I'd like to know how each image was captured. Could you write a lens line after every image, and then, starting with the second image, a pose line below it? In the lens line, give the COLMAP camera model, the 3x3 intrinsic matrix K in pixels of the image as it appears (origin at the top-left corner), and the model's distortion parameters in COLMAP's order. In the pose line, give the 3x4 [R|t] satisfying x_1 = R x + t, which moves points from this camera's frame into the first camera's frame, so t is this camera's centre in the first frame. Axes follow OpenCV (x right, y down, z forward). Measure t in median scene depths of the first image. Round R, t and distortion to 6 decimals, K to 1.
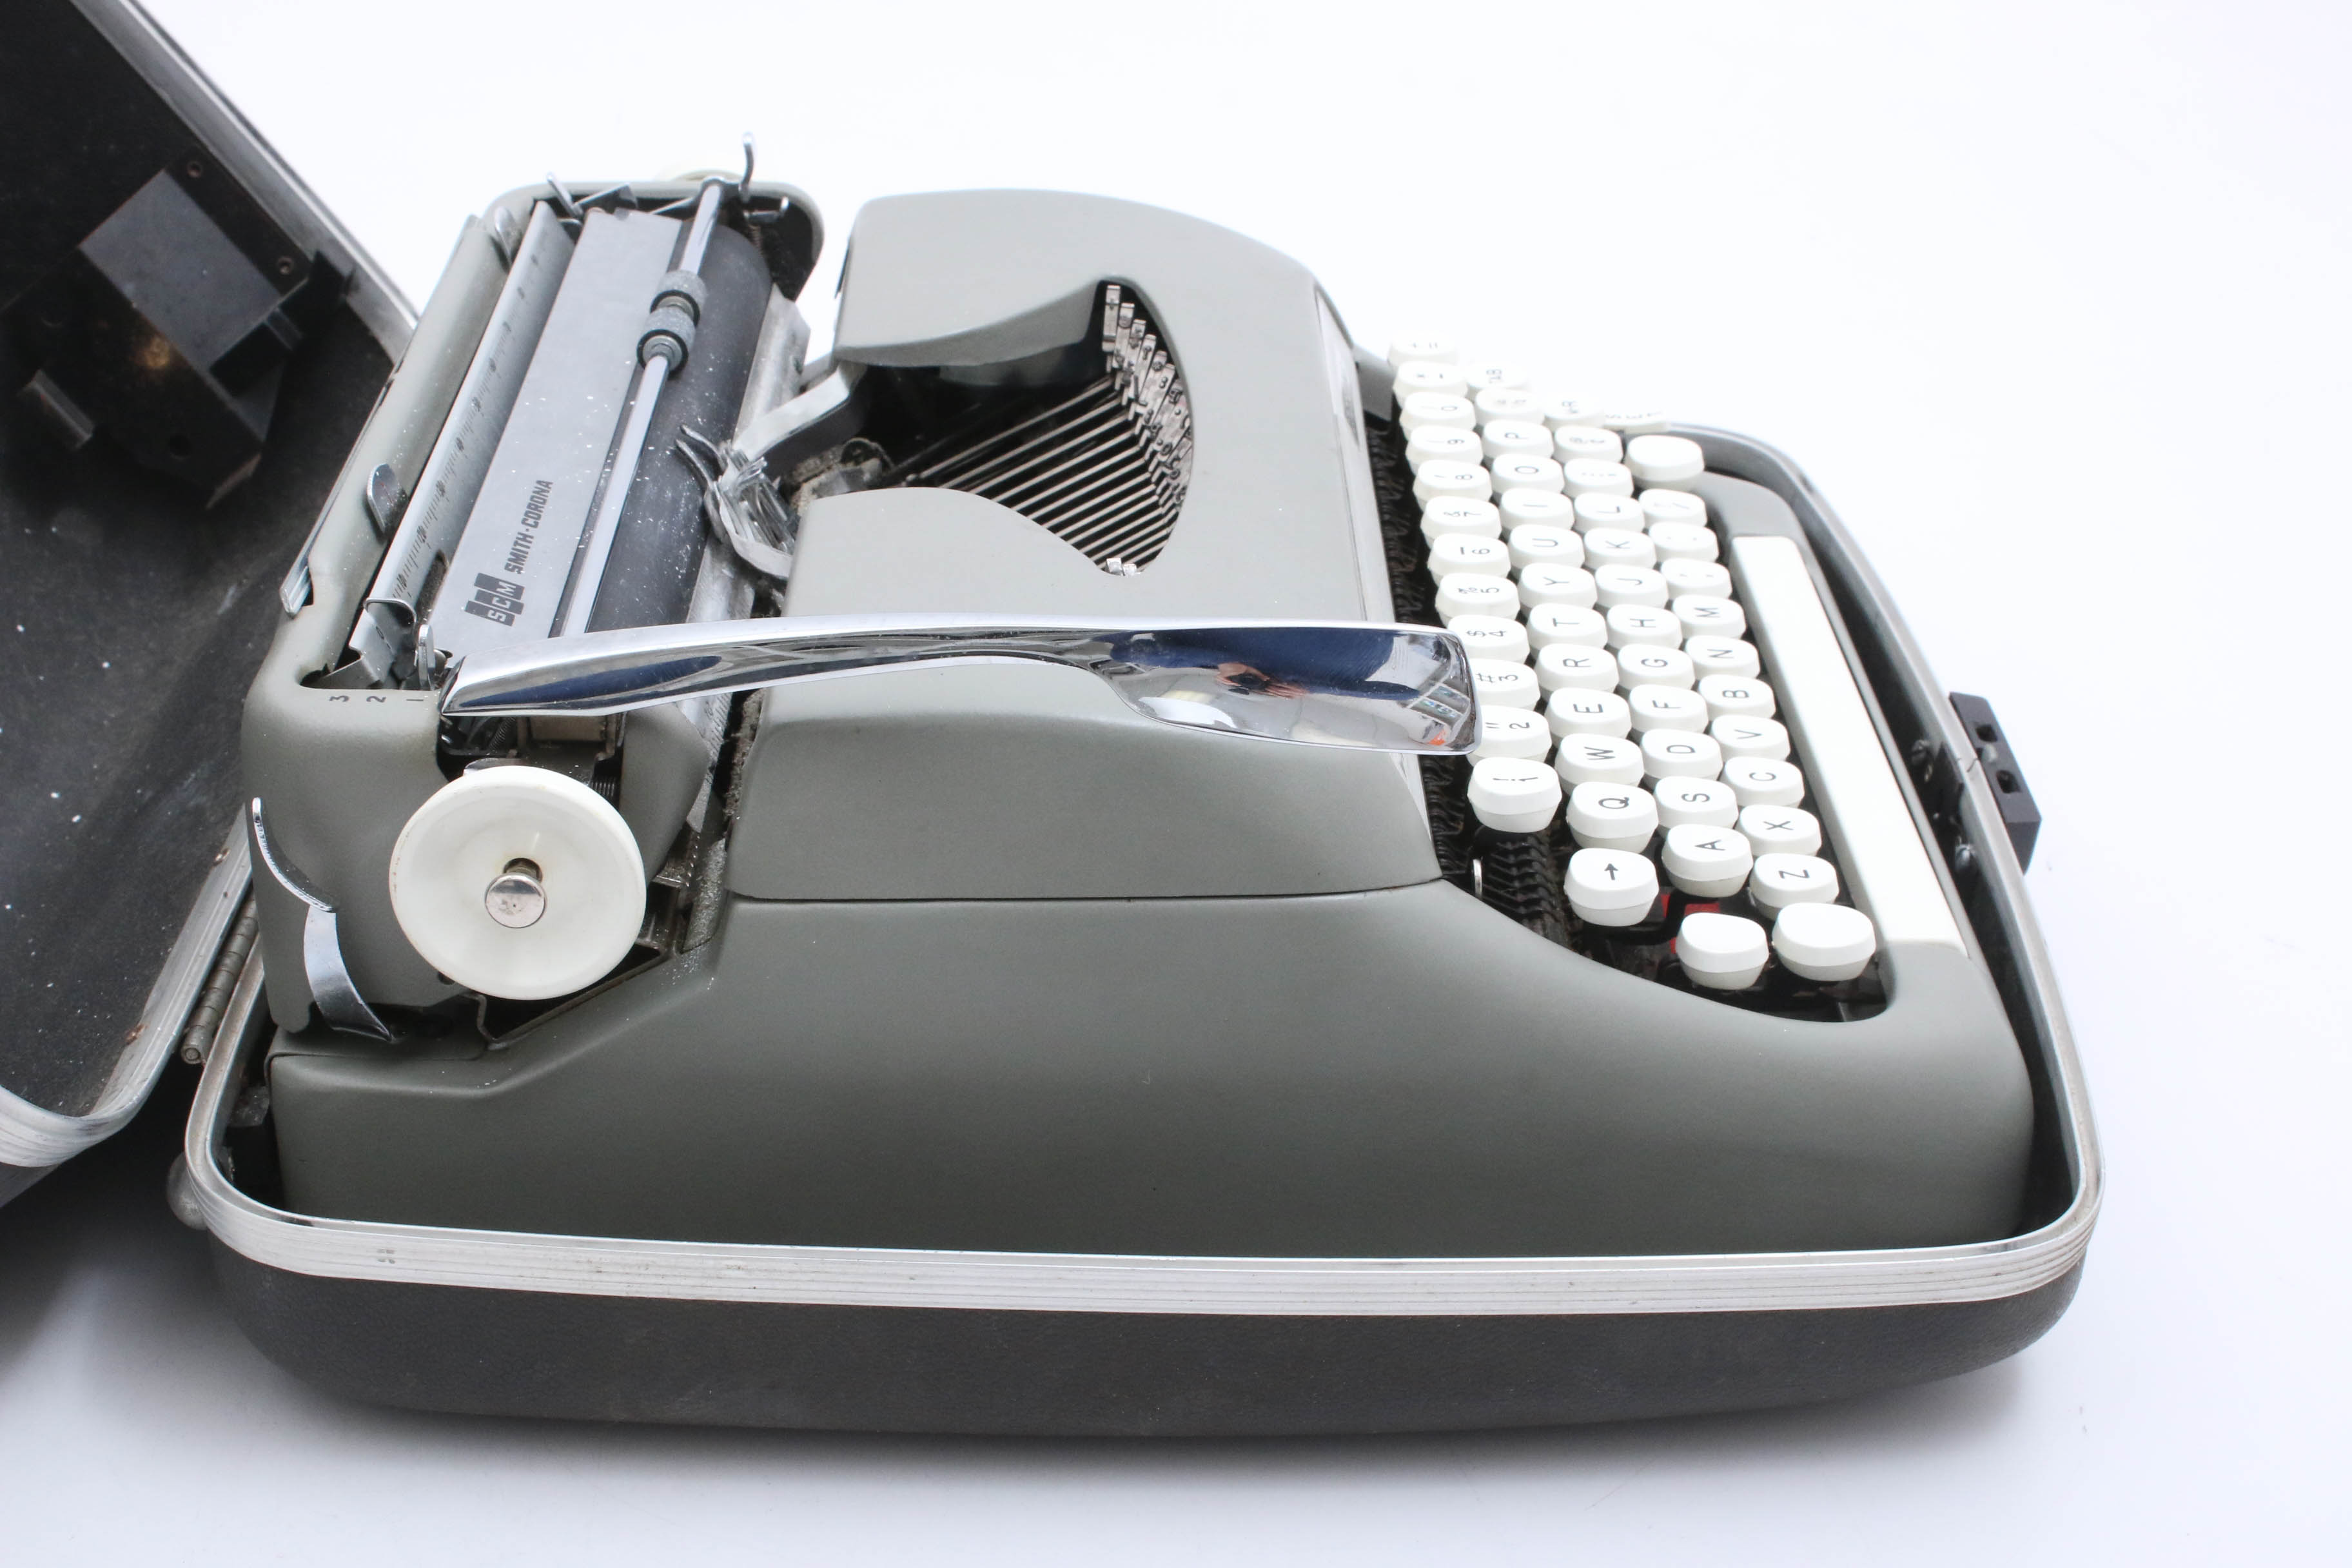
lens RADIAL K [[3851.2, 0, 1176.0], [0, 3851.2, 784.0], [0, 0, 1]] dist [-0.029439, 0.043813]
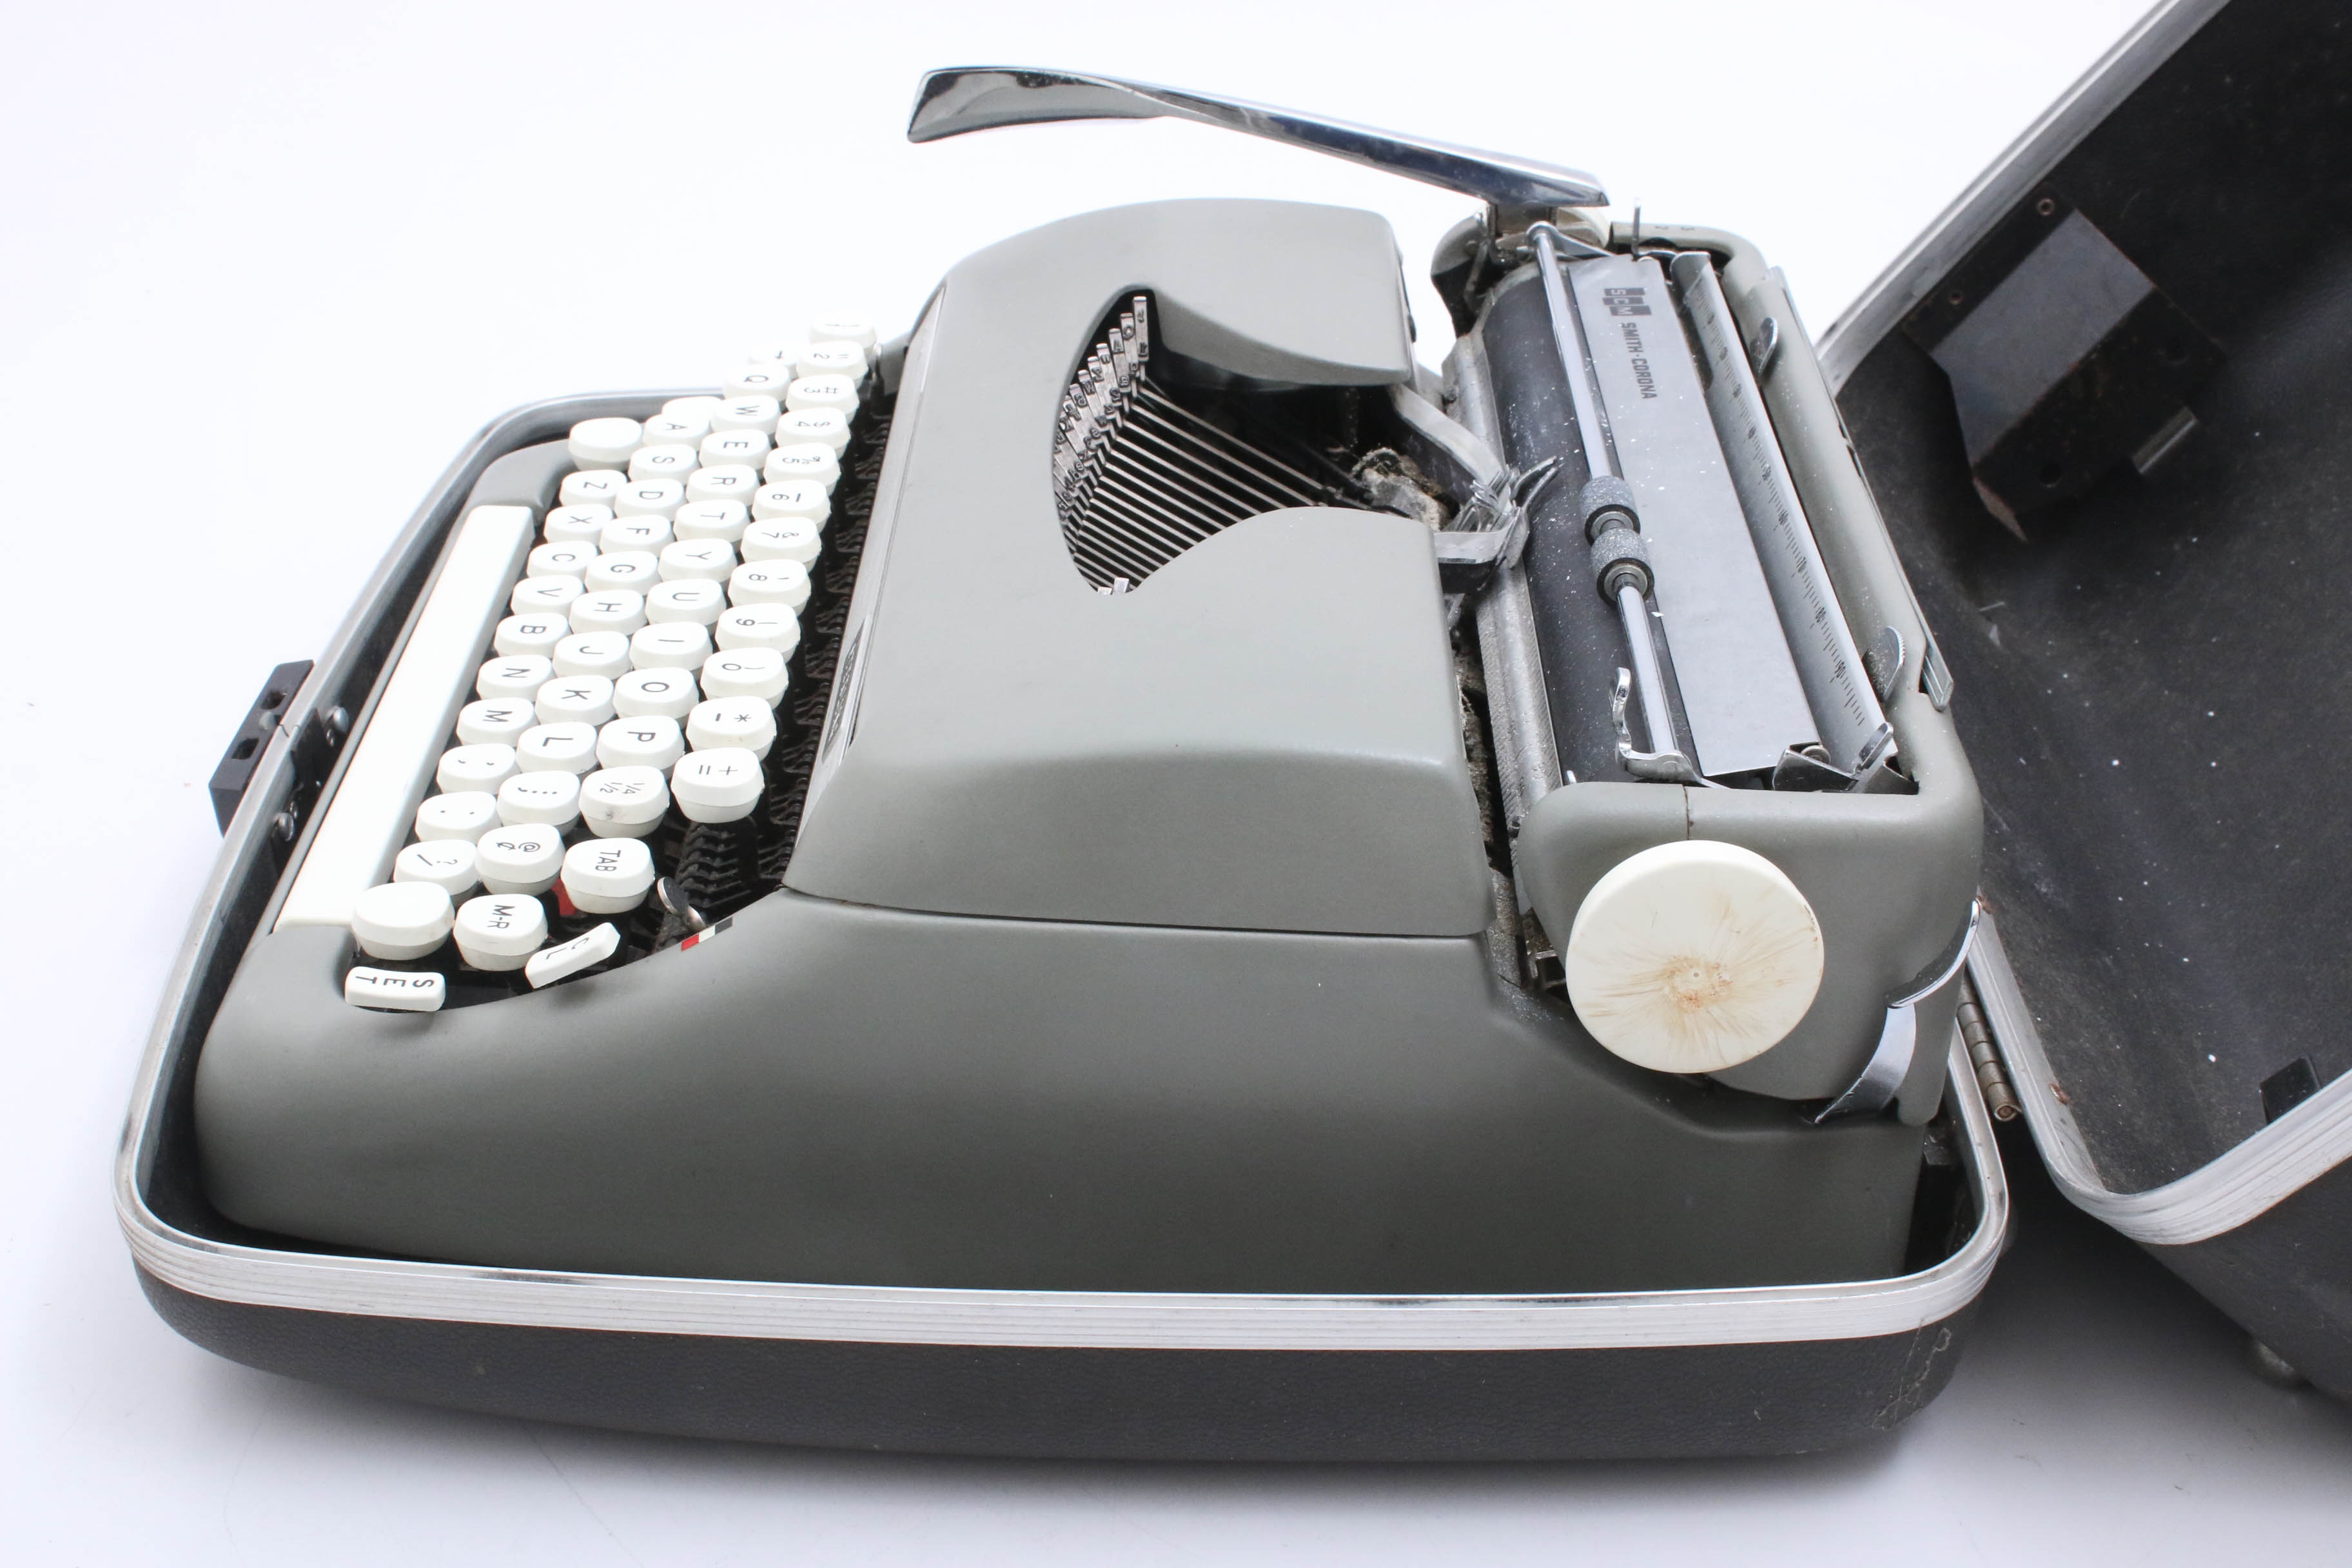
lens RADIAL K [[3159.5, 0, 1176.0], [0, 3159.5, 784.0], [0, 0, 1]] dist [-0.002062, -0.029282]
pose [[-0.998500, -0.054731, -0.001243, -0.032815], [-0.031421, 0.554350, 0.831690, -0.774526], [-0.044830, 0.830482, -0.555239, 1.614036]]
